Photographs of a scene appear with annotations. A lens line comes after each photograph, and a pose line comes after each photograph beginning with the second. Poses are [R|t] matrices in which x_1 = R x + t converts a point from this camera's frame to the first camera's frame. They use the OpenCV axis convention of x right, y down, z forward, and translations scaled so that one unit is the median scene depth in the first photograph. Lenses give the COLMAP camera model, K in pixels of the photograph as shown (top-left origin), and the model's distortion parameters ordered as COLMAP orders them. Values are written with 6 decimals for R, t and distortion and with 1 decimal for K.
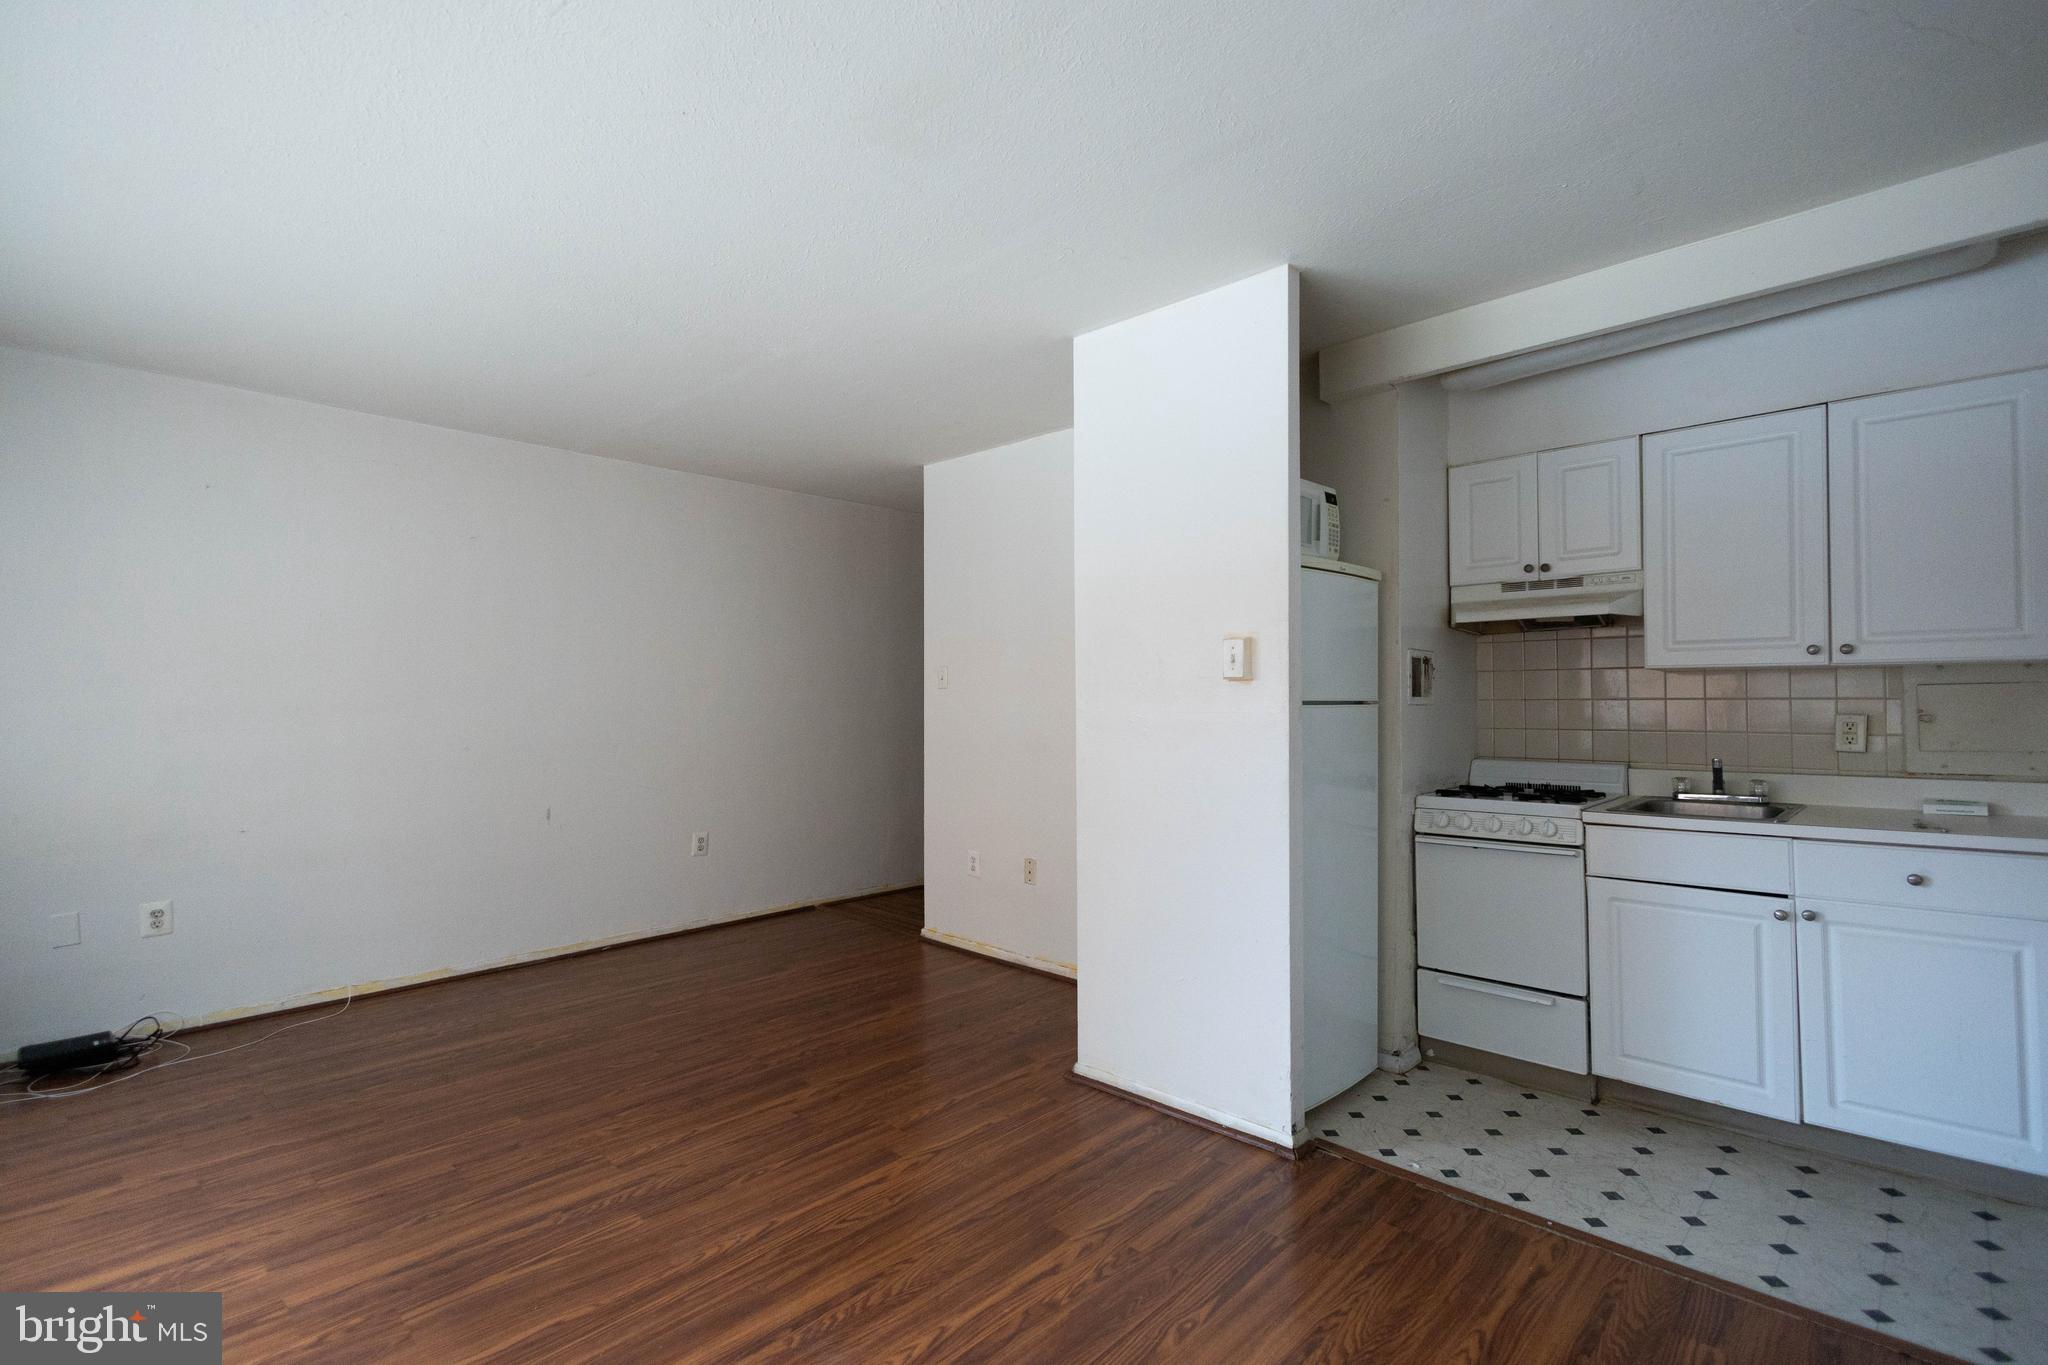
lens RADIAL K [[937.2, 0, 1024.5], [0, 937.2, 684.9], [0, 0, 1]] dist [0.010182, -0.001450]
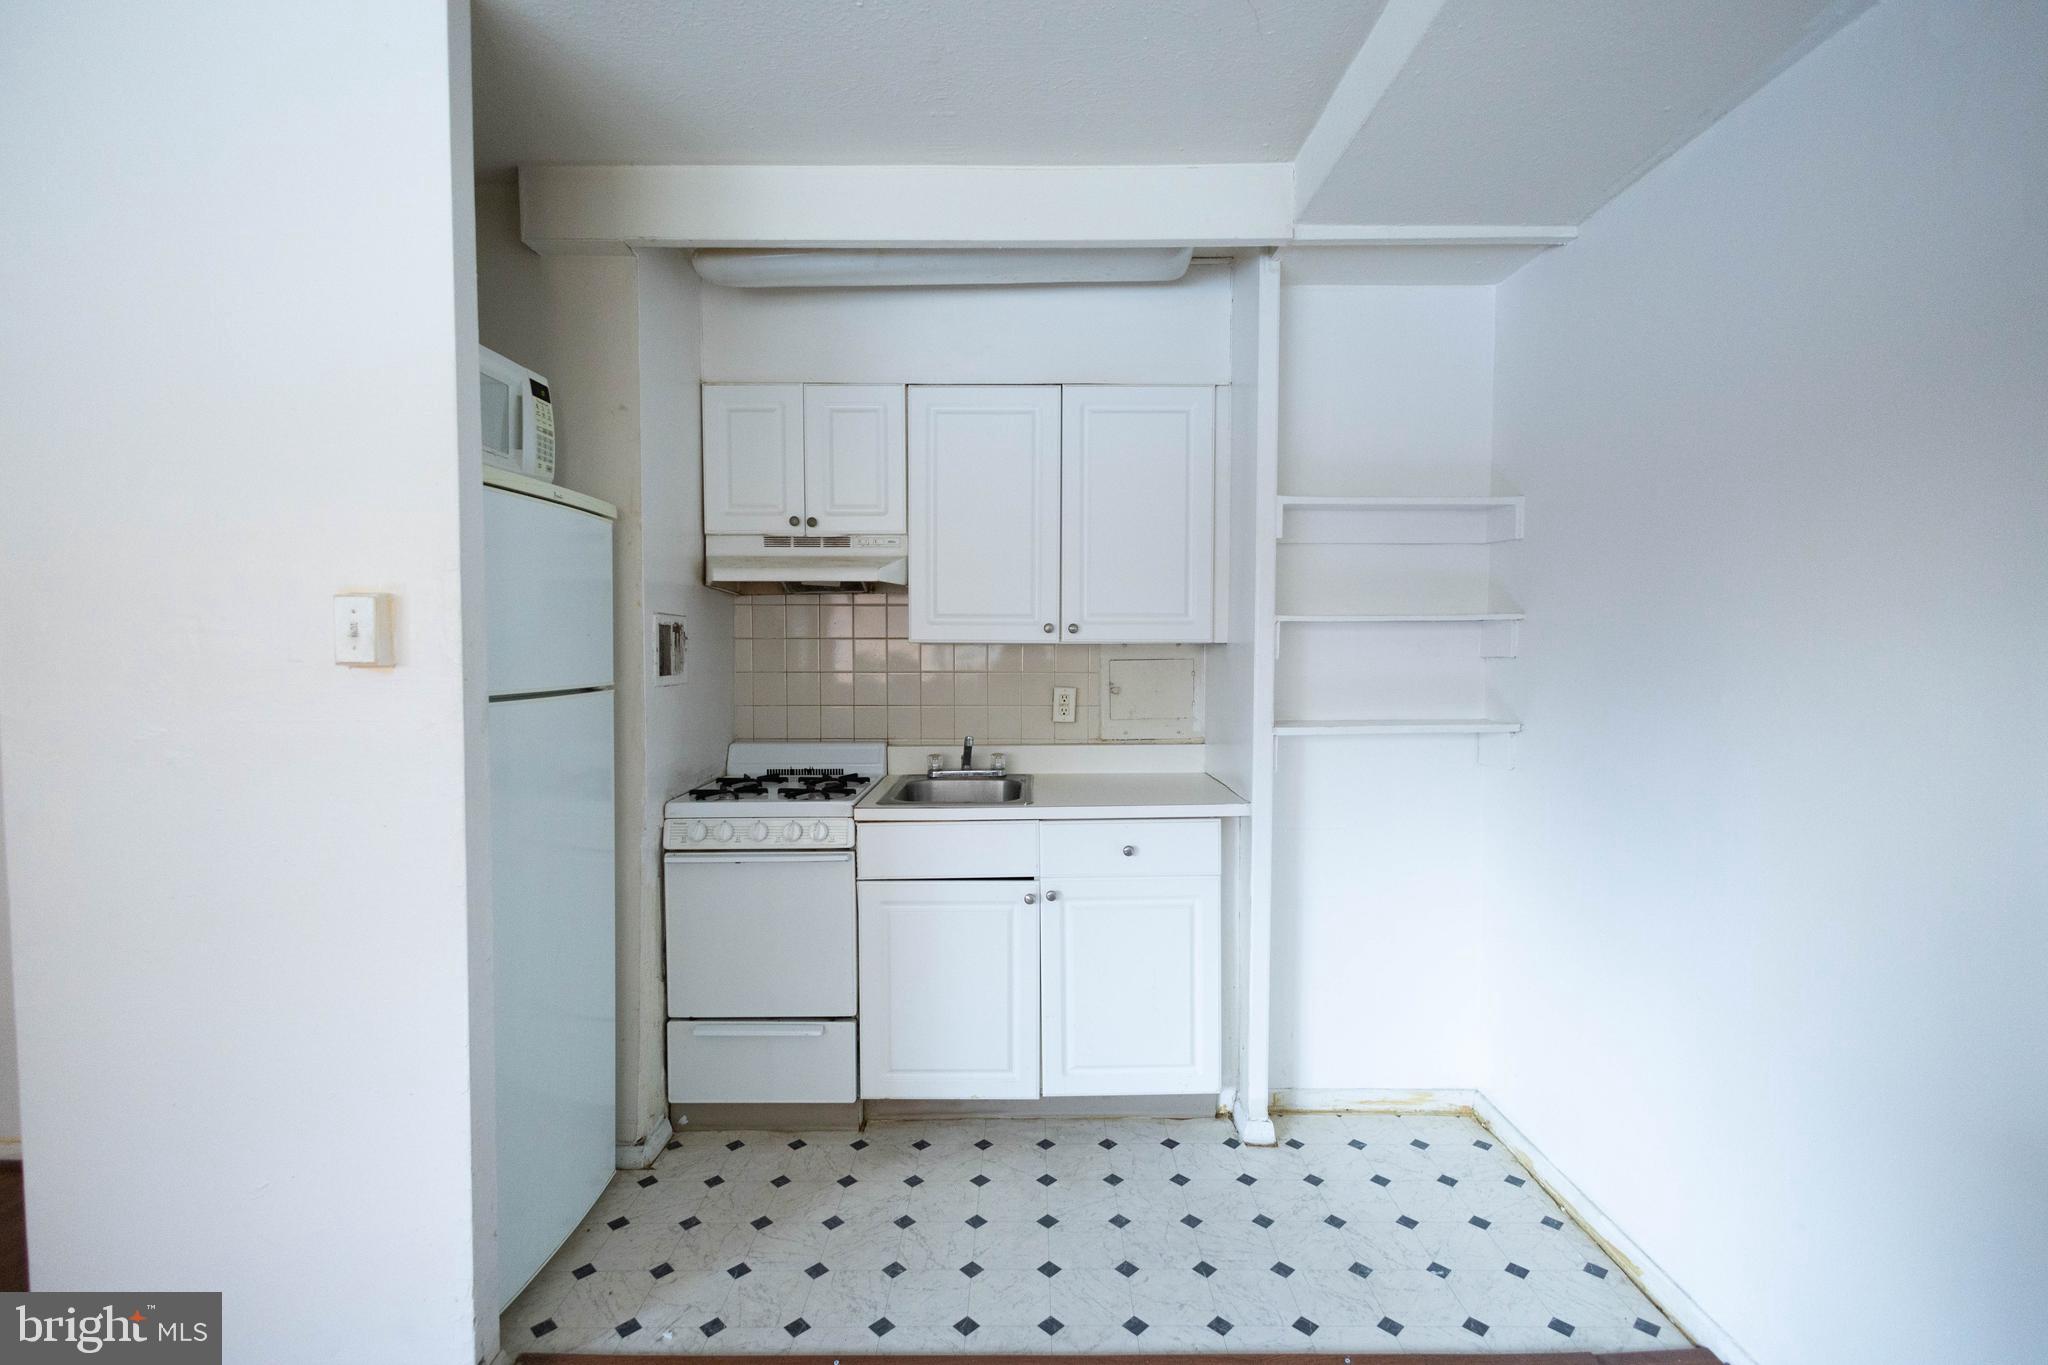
lens RADIAL K [[937.2, 0, 1024.5], [0, 937.2, 684.9], [0, 0, 1]] dist [0.010182, -0.001450]
pose [[0.720356, -0.027710, 0.693051, 0.105776], [-0.016047, 0.998268, 0.056593, -0.030661], [-0.693419, -0.051888, 0.718664, 0.266264]]
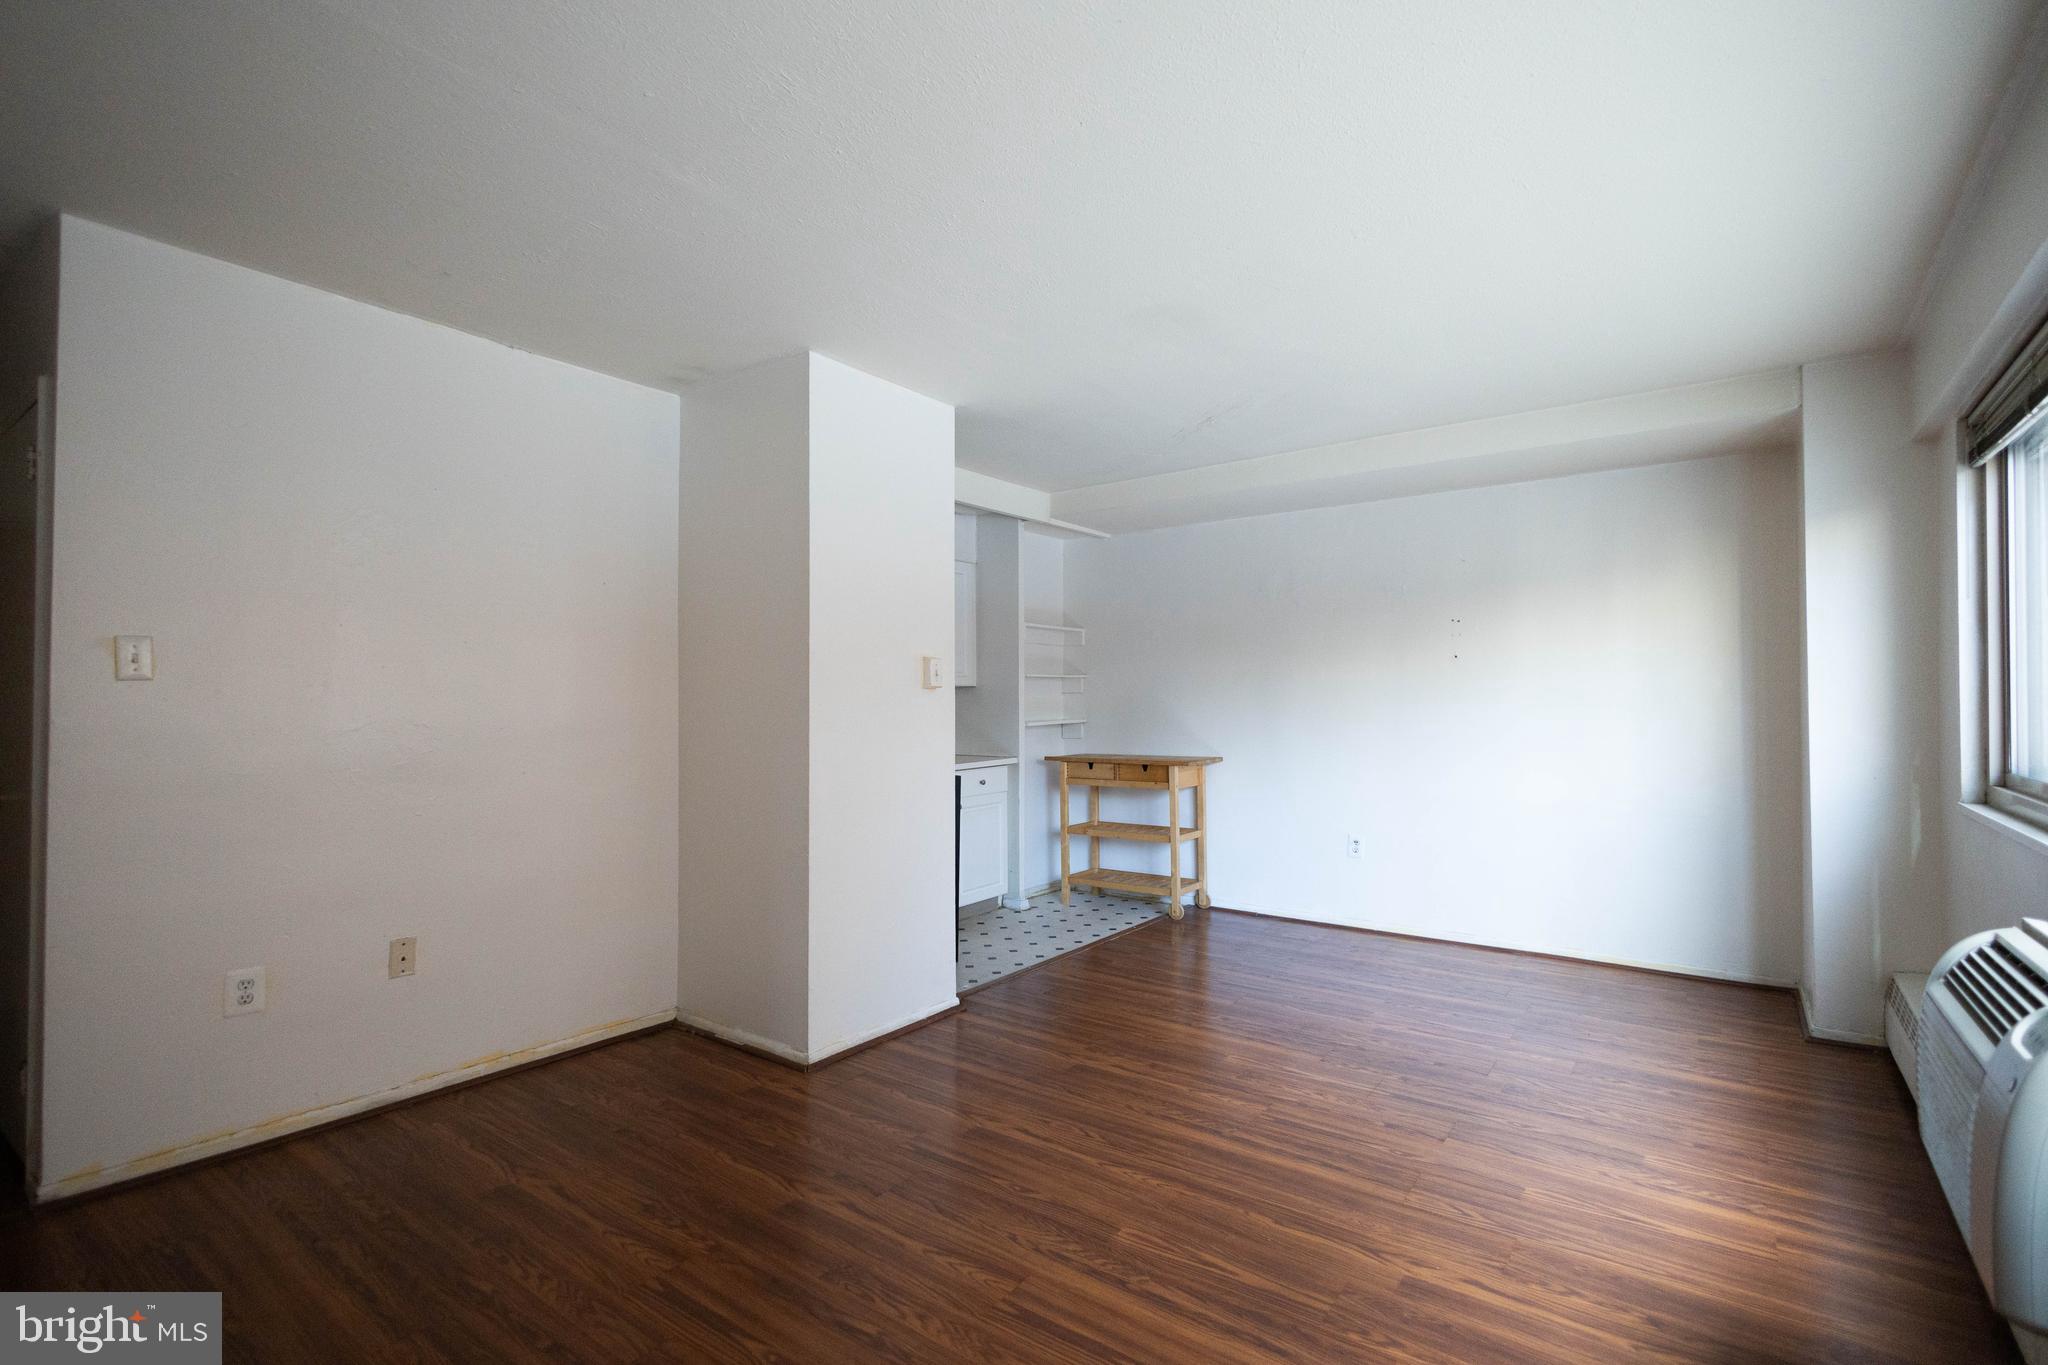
lens RADIAL K [[937.2, 0, 1024.5], [0, 937.2, 684.9], [0, 0, 1]] dist [0.010182, -0.001450]
pose [[-0.113849, 0.020608, 0.993284, -1.054521], [-0.015520, 0.999626, -0.022518, 0.017000], [-0.993377, -0.017980, -0.113486, 0.932908]]
